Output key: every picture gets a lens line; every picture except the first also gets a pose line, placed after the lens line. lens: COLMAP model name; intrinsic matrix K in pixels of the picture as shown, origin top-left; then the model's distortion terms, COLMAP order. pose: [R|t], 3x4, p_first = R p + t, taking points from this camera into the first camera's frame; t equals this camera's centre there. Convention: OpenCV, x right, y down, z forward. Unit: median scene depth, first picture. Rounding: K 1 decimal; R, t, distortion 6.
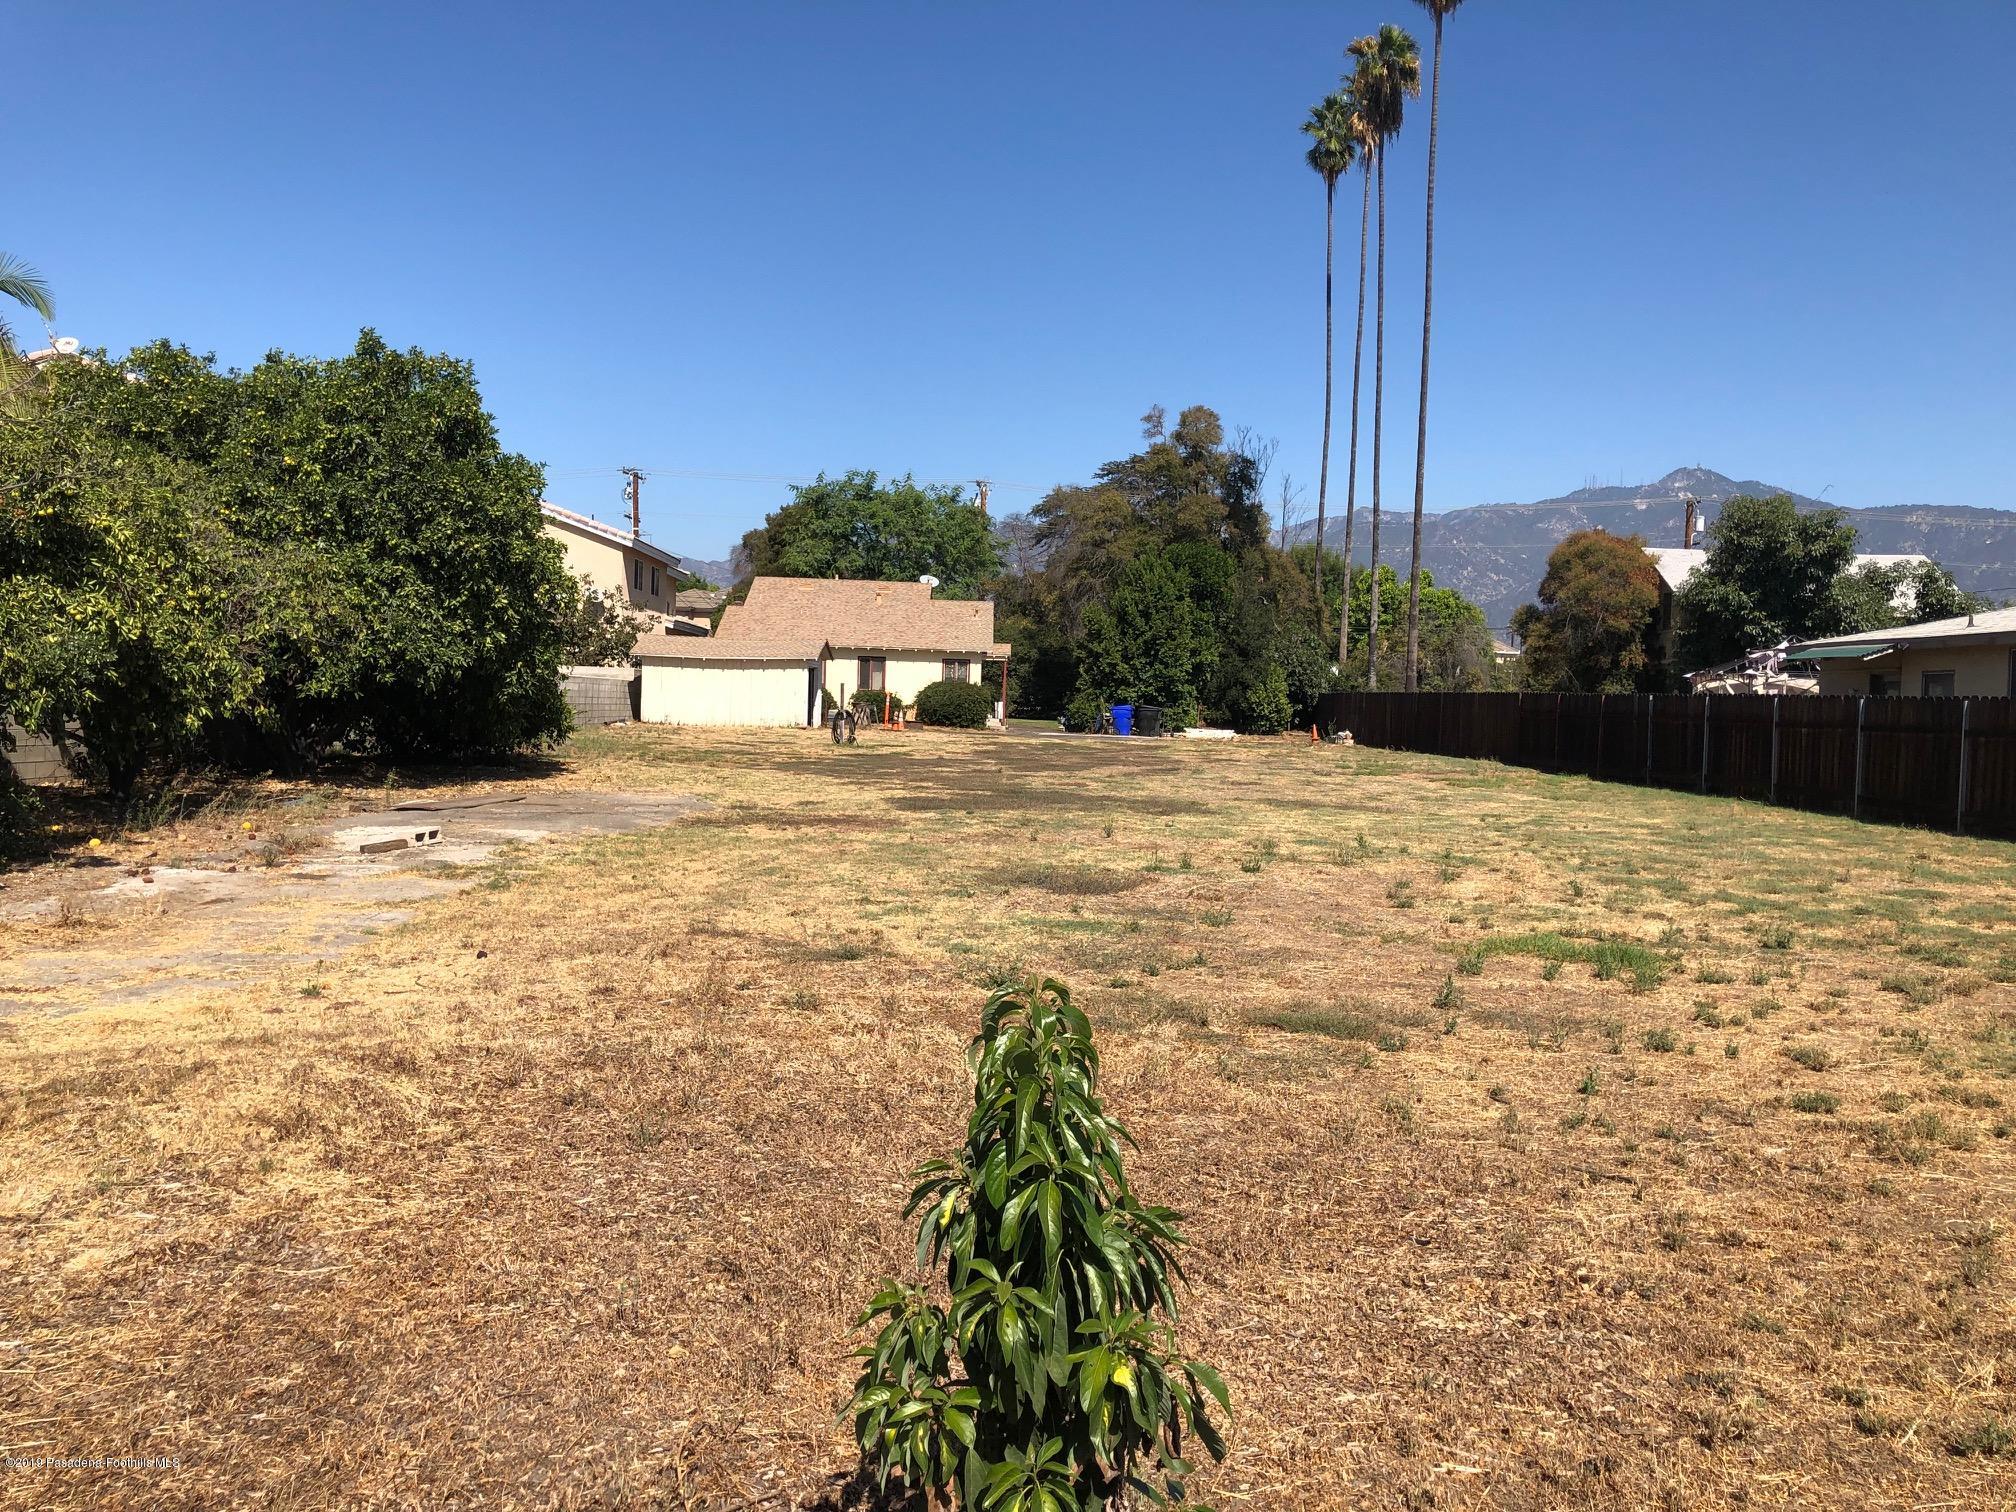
lens RADIAL K [[1671.1, 0, 1008.0], [0, 1671.1, 756.0], [0, 0, 1]] dist [0.004957, -0.038143]
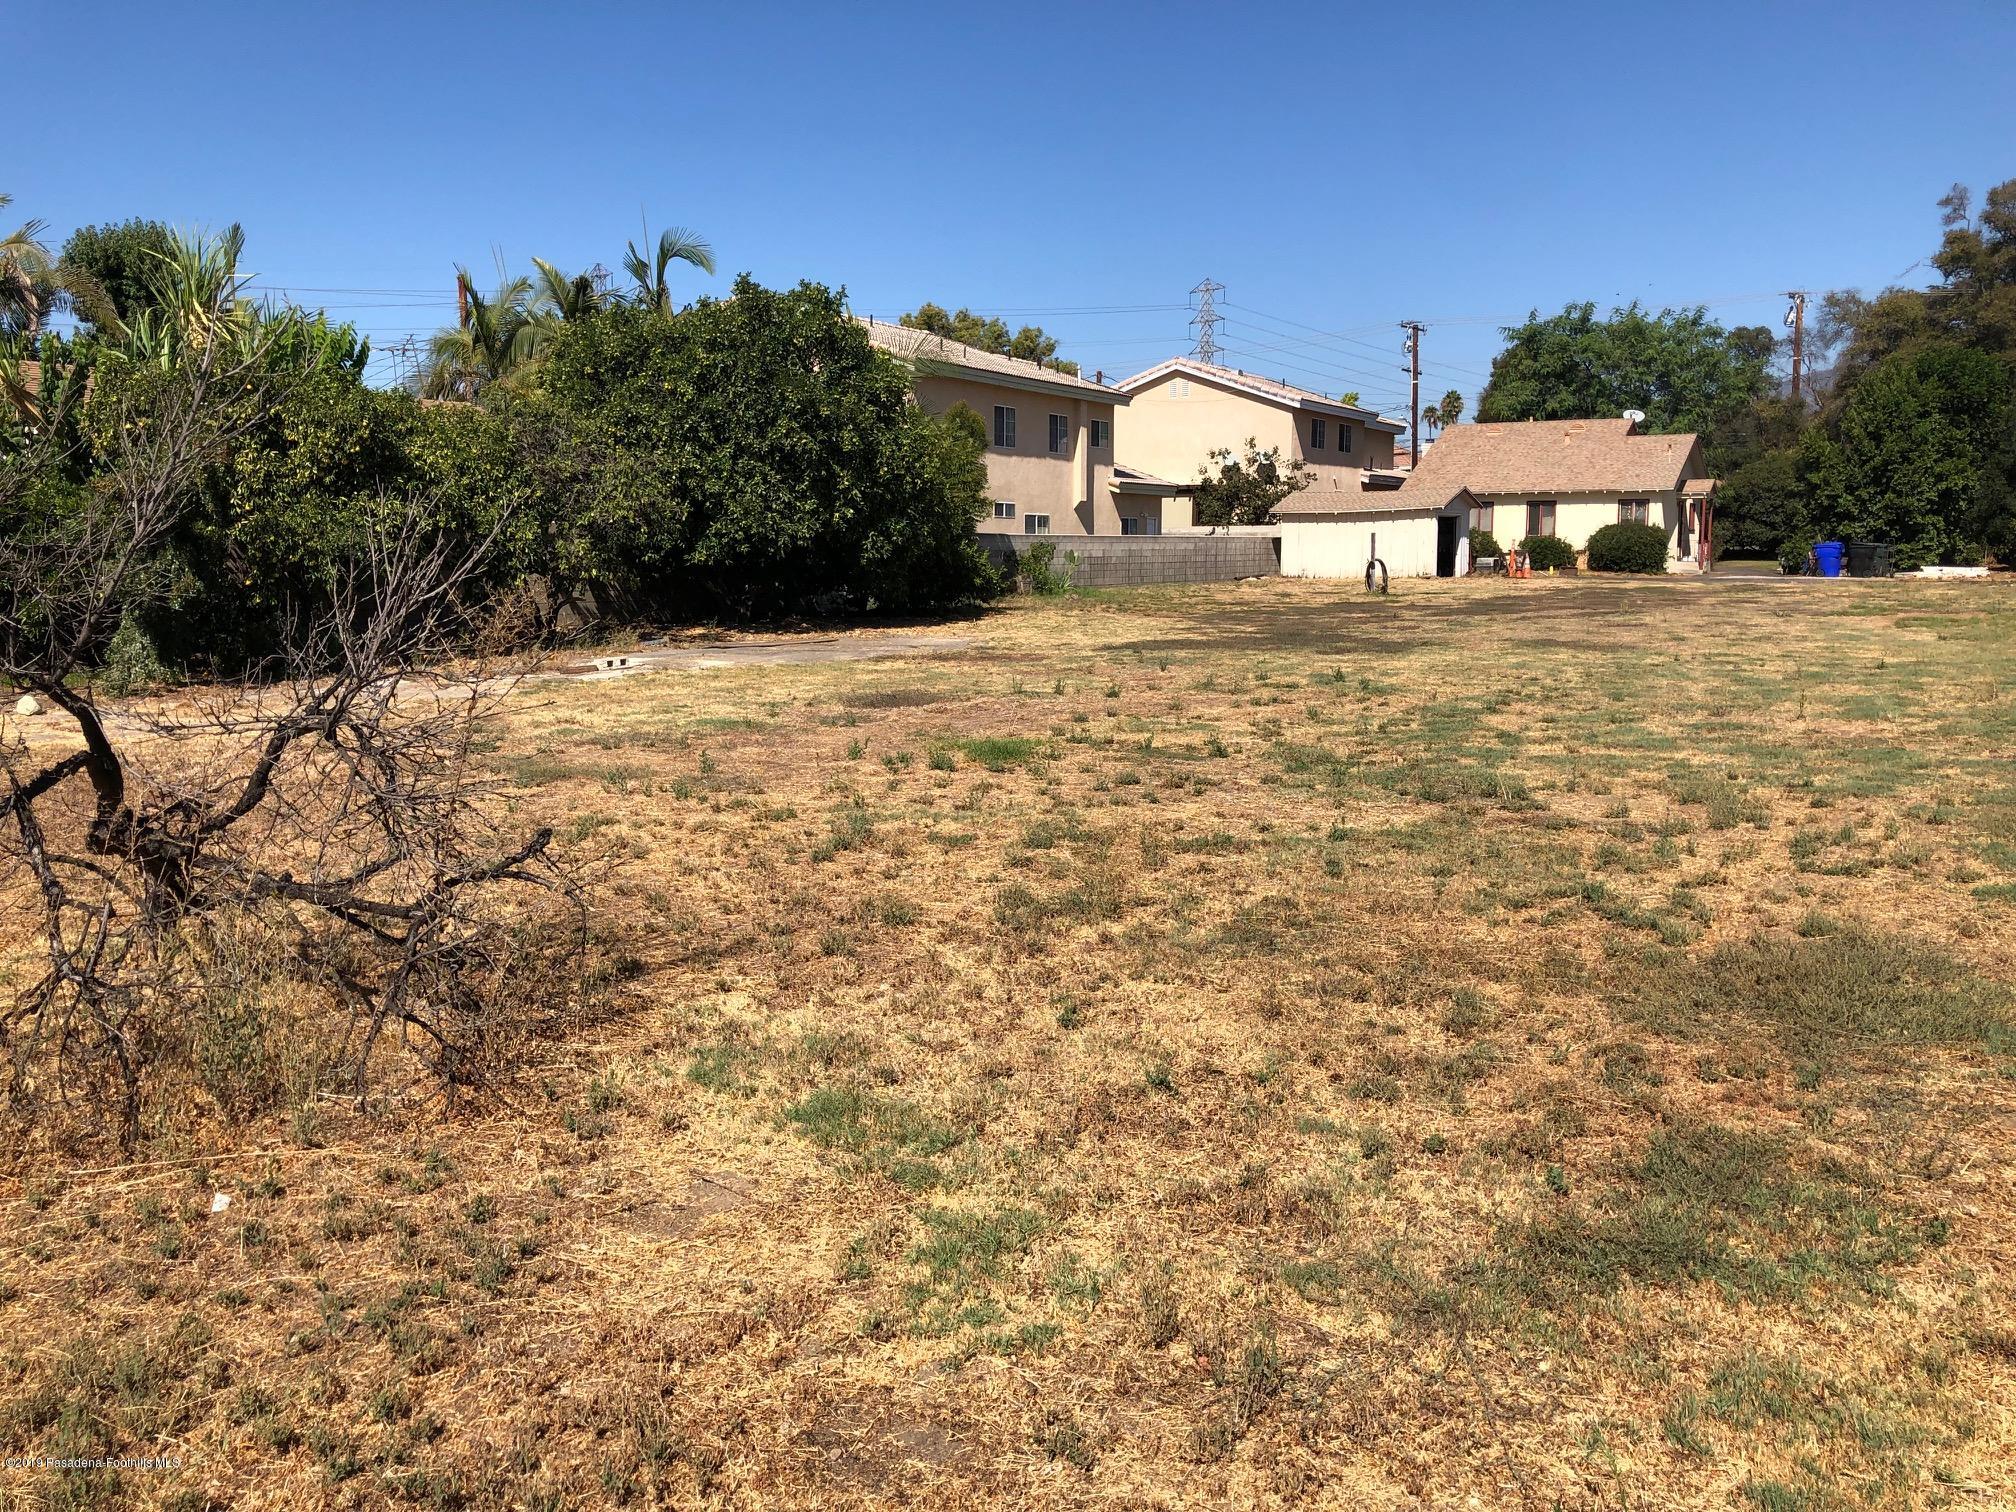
lens RADIAL K [[1671.1, 0, 1008.0], [0, 1671.1, 756.0], [0, 0, 1]] dist [0.004957, -0.038143]
pose [[0.830963, 0.035208, -0.555212, 0.196159], [0.013437, 0.996434, 0.083298, 0.002814], [0.556165, -0.076678, 0.827527, 0.013773]]
